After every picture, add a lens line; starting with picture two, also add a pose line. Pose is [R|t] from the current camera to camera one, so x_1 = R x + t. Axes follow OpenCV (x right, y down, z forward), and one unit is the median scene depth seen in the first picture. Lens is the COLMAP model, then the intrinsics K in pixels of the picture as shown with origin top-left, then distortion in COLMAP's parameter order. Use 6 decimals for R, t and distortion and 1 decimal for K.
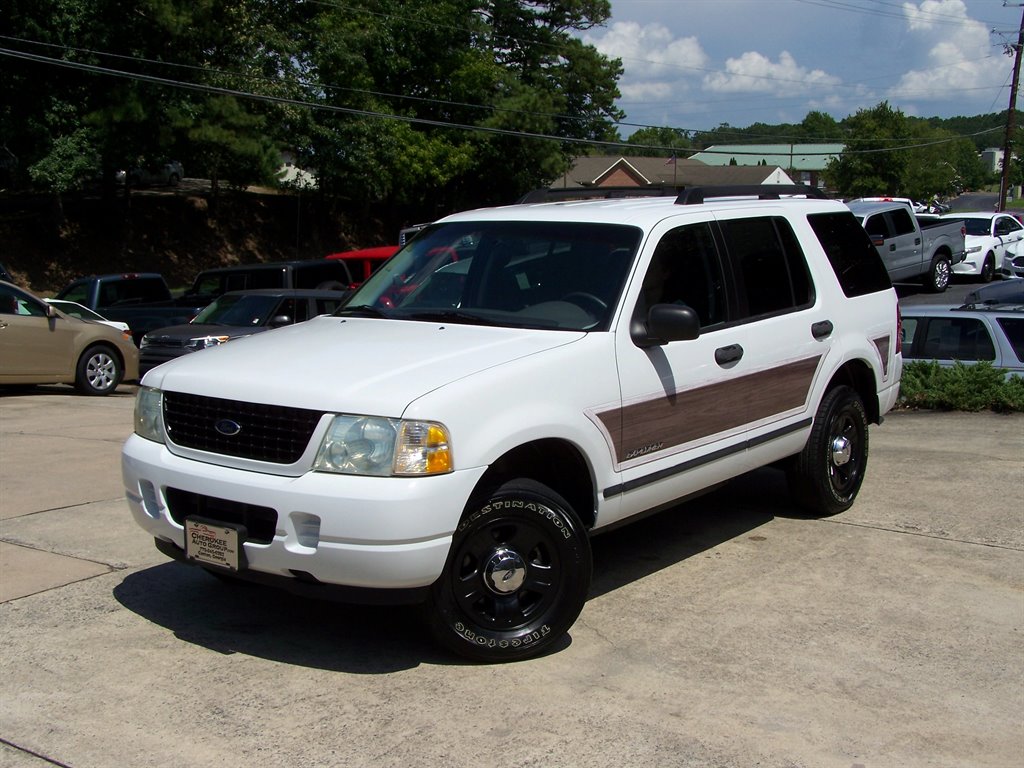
lens RADIAL K [[1316.1, 0, 488.9], [0, 1316.1, 396.7], [0, 0, 1]] dist [-0.202045, 0.531980]
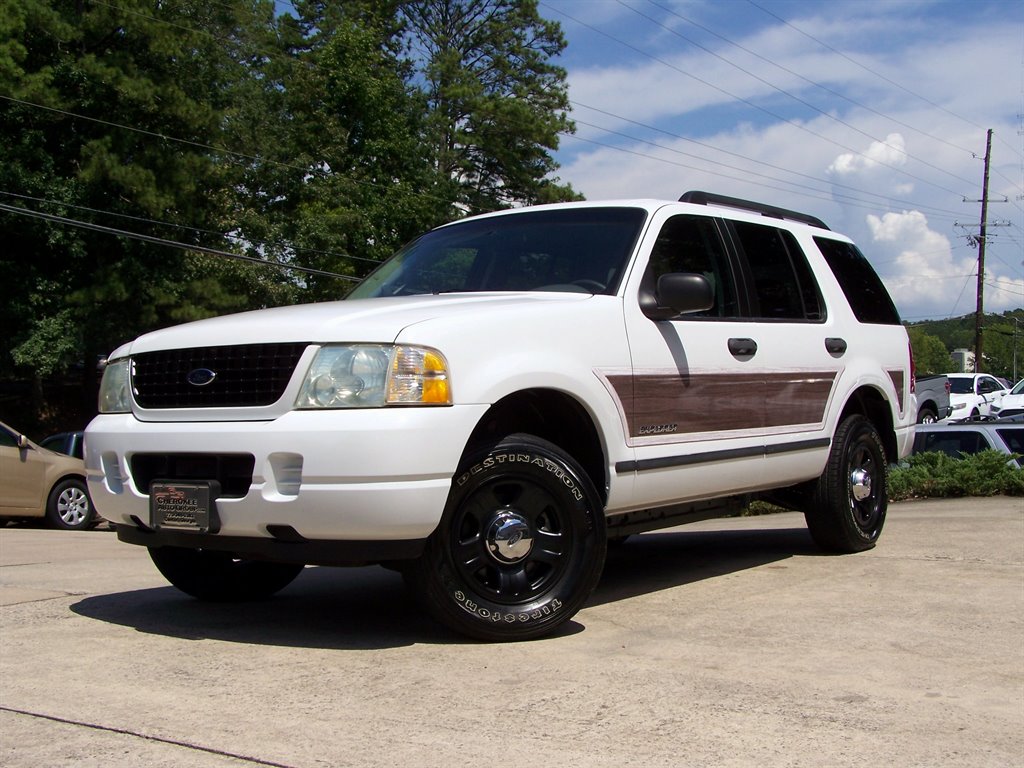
lens RADIAL K [[1316.1, 0, 488.9], [0, 1316.1, 396.7], [0, 0, 1]] dist [-0.202045, 0.531980]
pose [[0.999835, -0.008622, 0.016016, -0.013905], [0.011052, 0.987310, -0.158420, 0.163462], [-0.014447, 0.158571, 0.987242, 0.096171]]
